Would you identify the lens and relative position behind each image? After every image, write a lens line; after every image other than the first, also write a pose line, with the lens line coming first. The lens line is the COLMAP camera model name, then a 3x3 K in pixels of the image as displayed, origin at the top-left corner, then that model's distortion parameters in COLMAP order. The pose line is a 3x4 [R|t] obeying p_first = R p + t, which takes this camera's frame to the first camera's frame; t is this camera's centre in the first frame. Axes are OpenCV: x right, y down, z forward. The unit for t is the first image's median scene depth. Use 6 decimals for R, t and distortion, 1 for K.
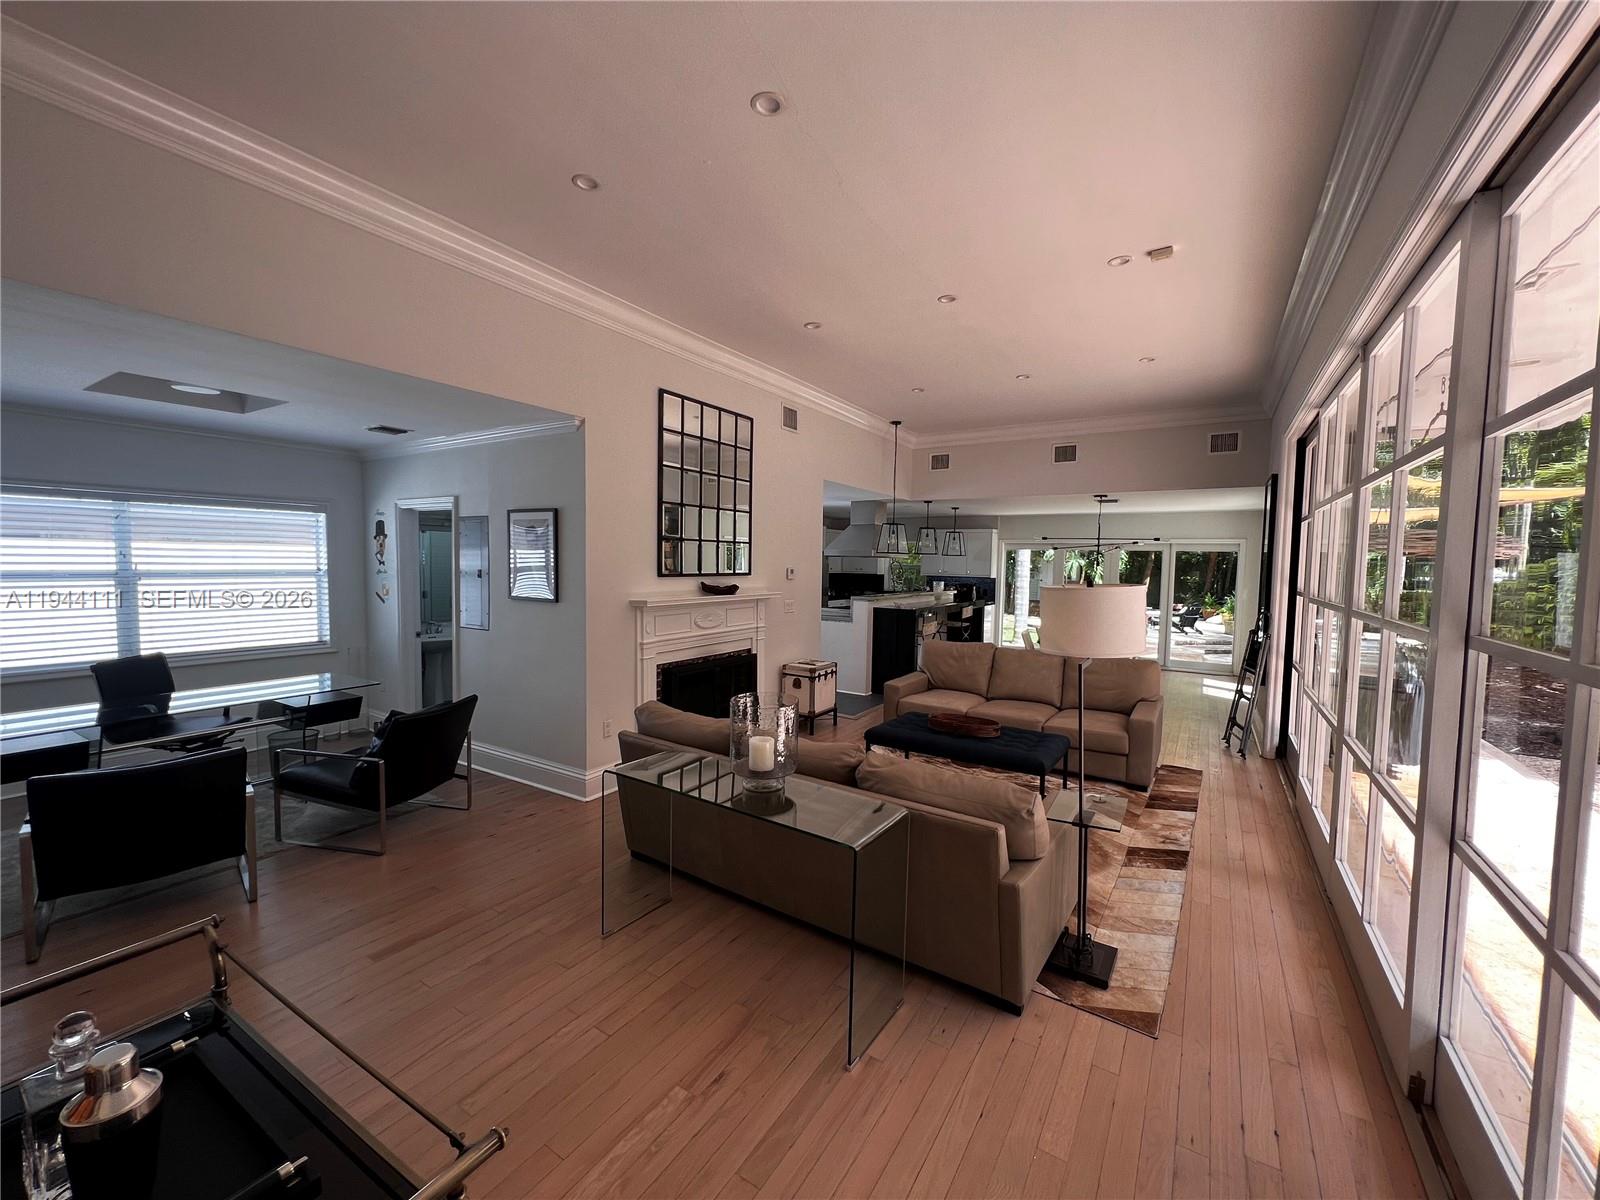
lens RADIAL K [[645.9, 0, 807.5], [0, 645.9, 598.0], [0, 0, 1]] dist [-0.000725, 0.000009]
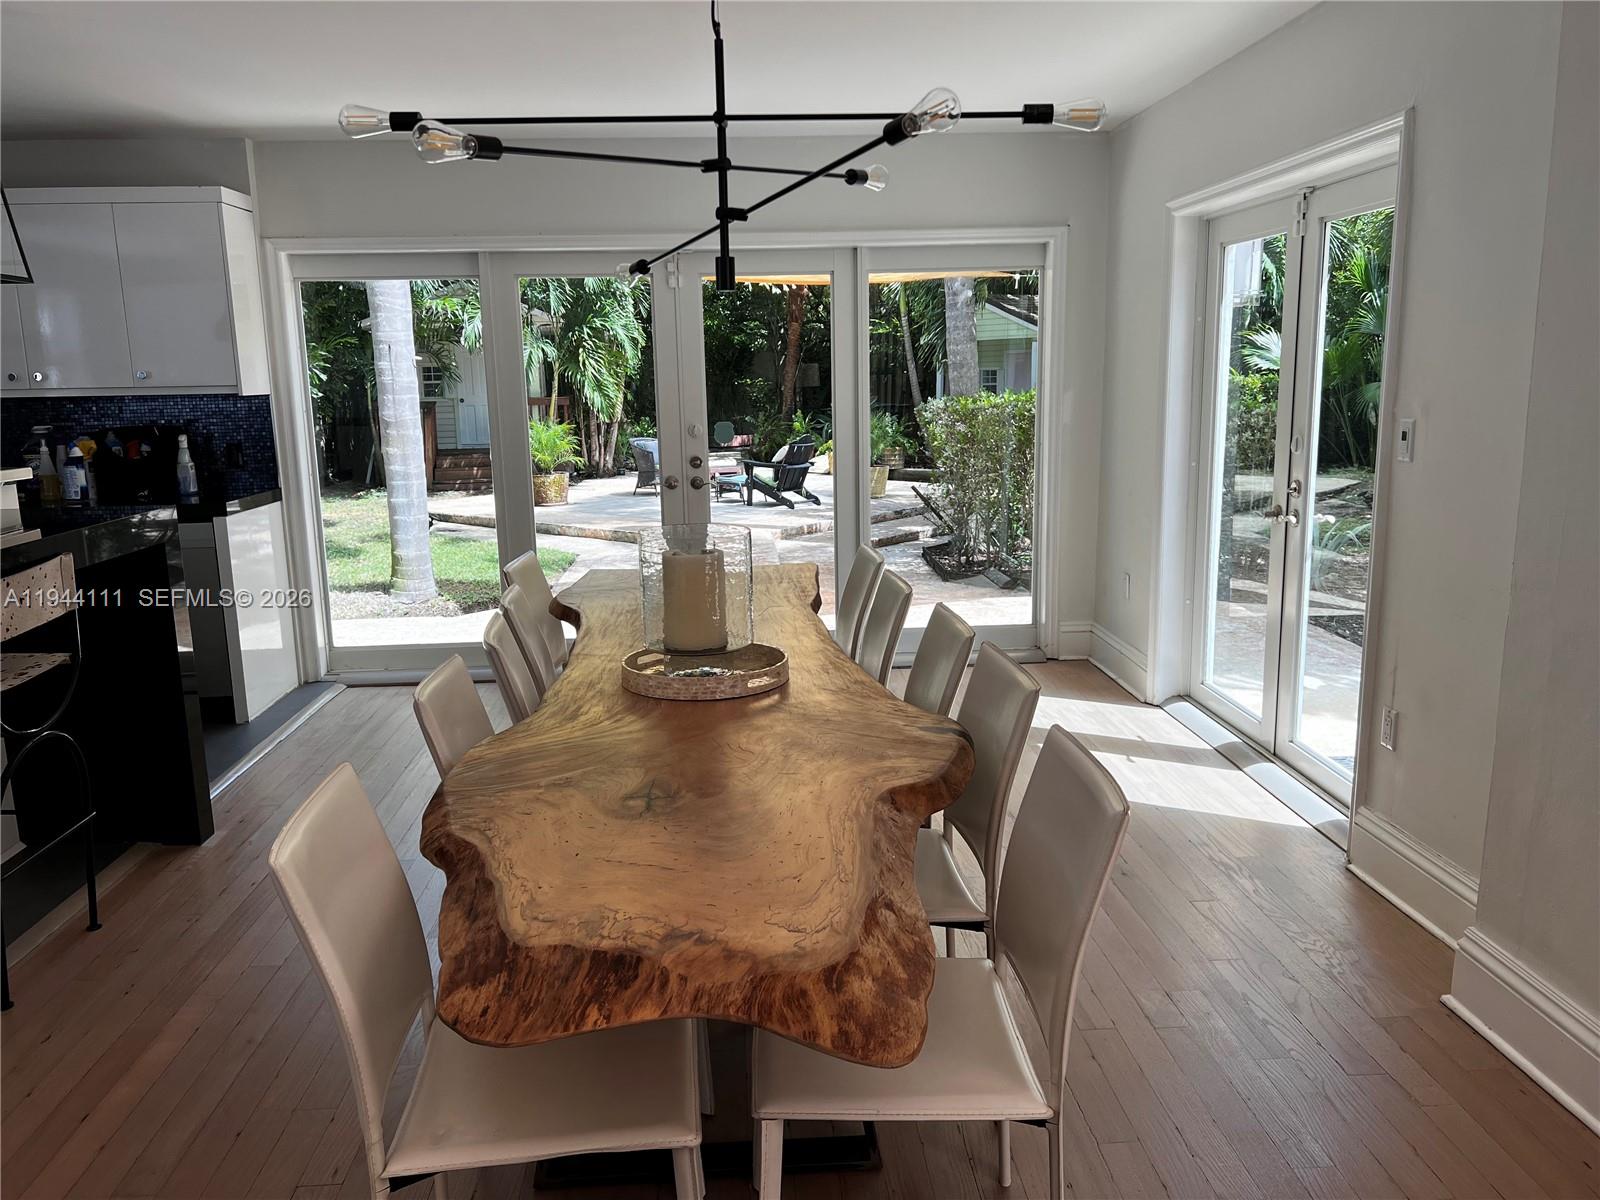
lens RADIAL K [[1189.3, 0, 807.8], [0, 1189.3, 601.1], [0, 0, 1]] dist [0.075827, -0.003898]
pose [[0.805979, -0.147795, 0.573197, 0.173573], [0.069714, 0.985290, 0.156025, -0.010602], [-0.587825, -0.085793, 0.804426, 0.486215]]
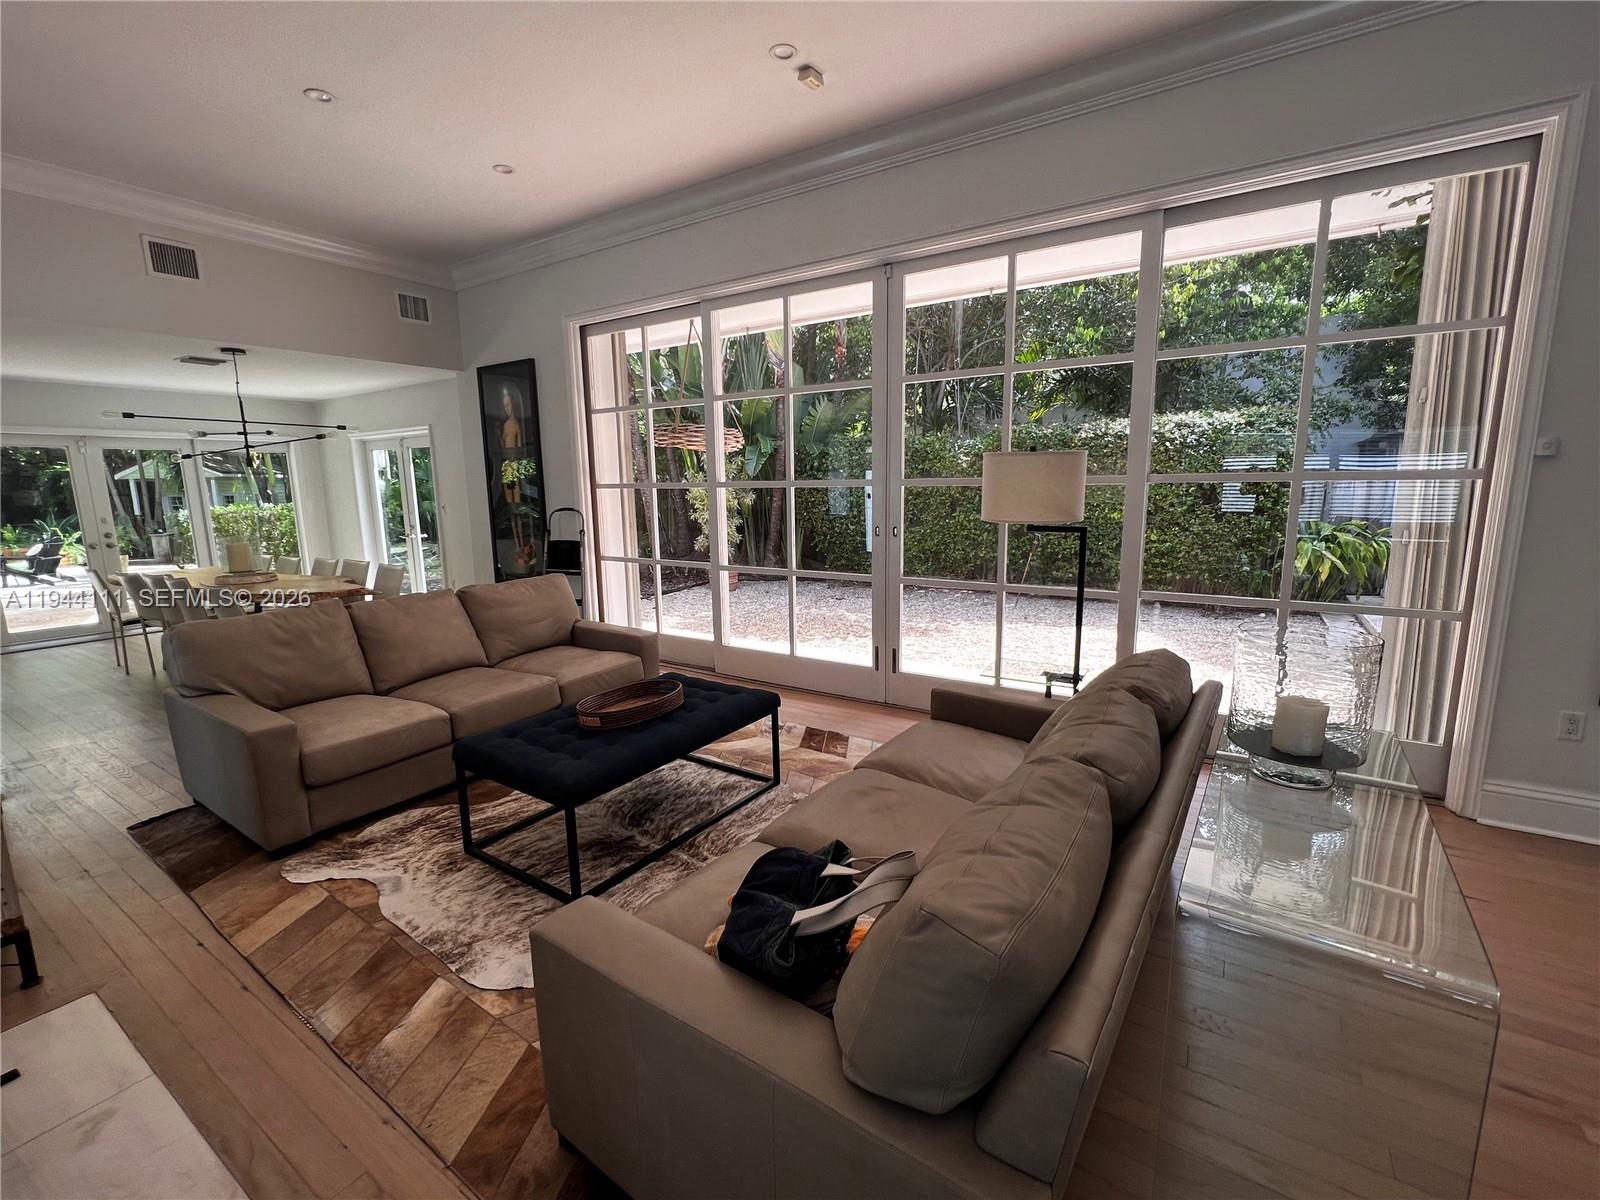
lens RADIAL K [[697.7, 0, 796.5], [0, 697.7, 601.2], [0, 0, 1]] dist [-0.000248, 0.000024]
pose [[0.020425, -0.184932, 0.982539, -0.154705], [0.073023, 0.980395, 0.183010, -0.004680], [-0.997121, 0.068010, 0.033529, 0.312452]]
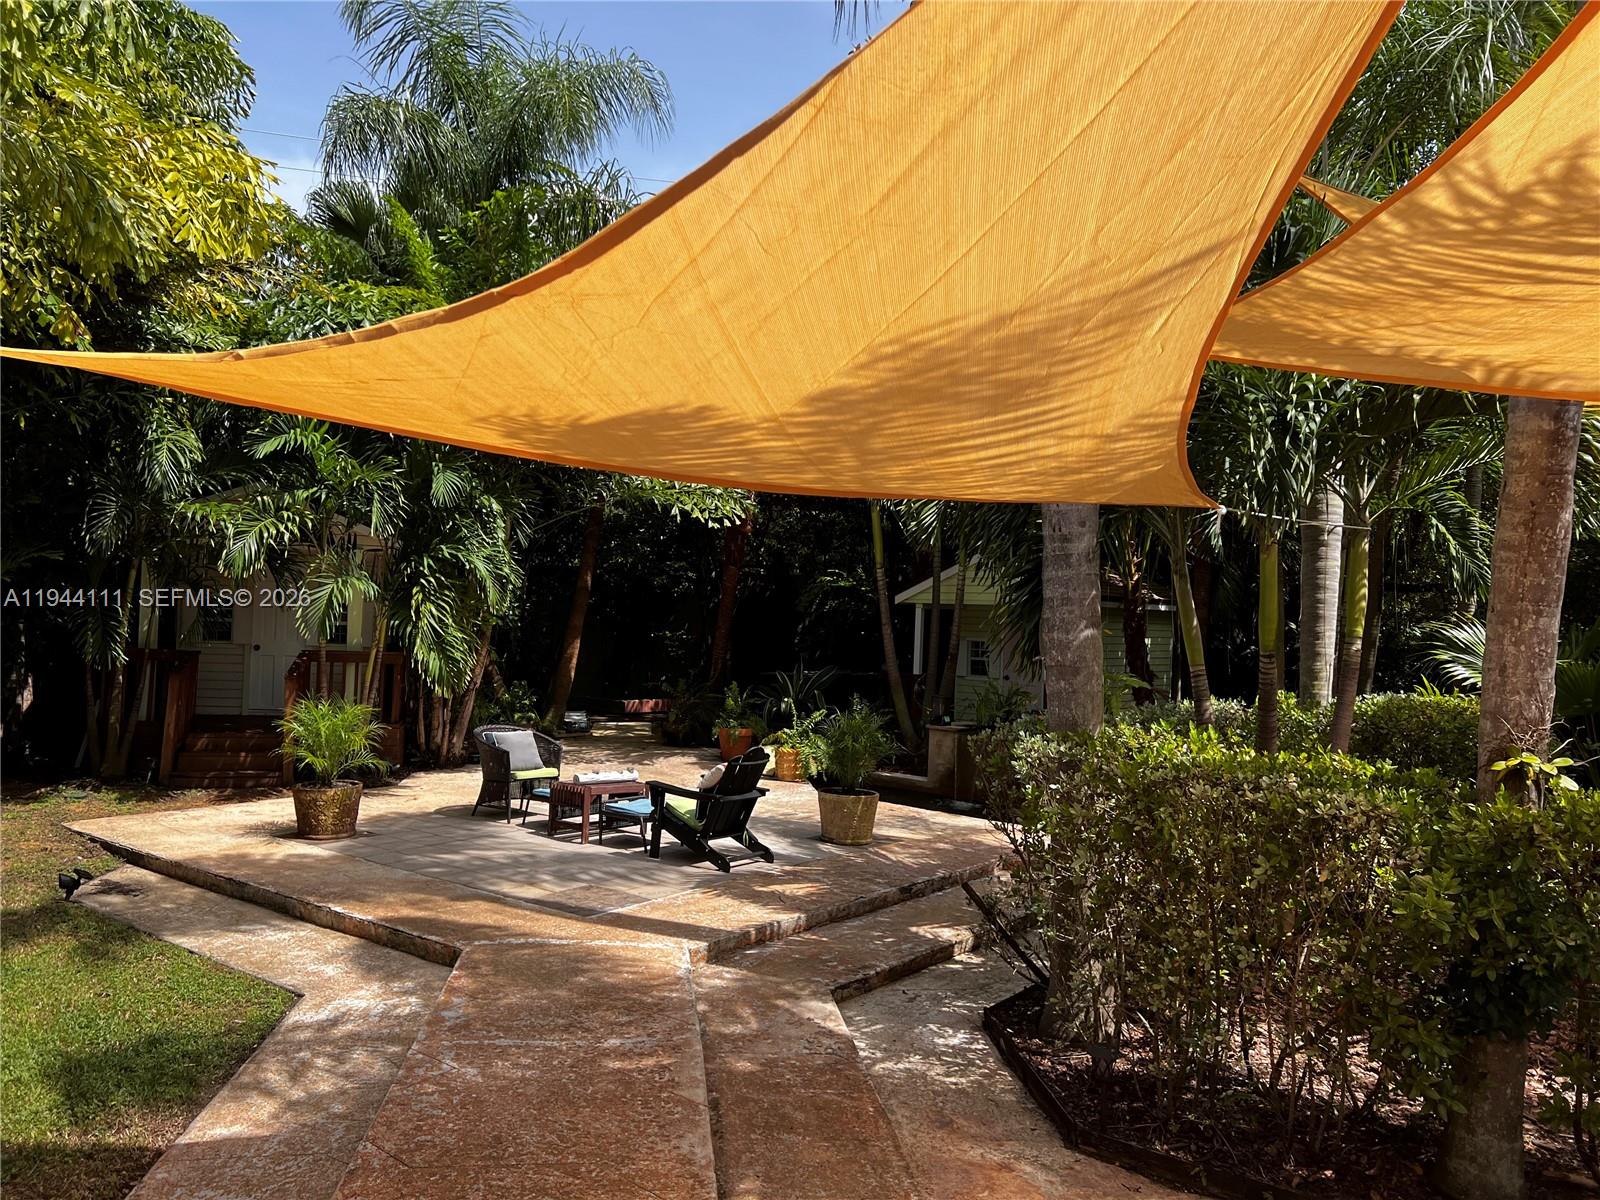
lens RADIAL K [[1189.3, 0, 811.5], [0, 1189.3, 594.1], [0, 0, 1]] dist [0.075827, -0.003898]
pose [[0.763132, 0.014763, 0.646074, 0.436275], [0.017753, 0.998883, -0.043793, -0.050040], [-0.645999, 0.044890, 0.762017, 0.882137]]
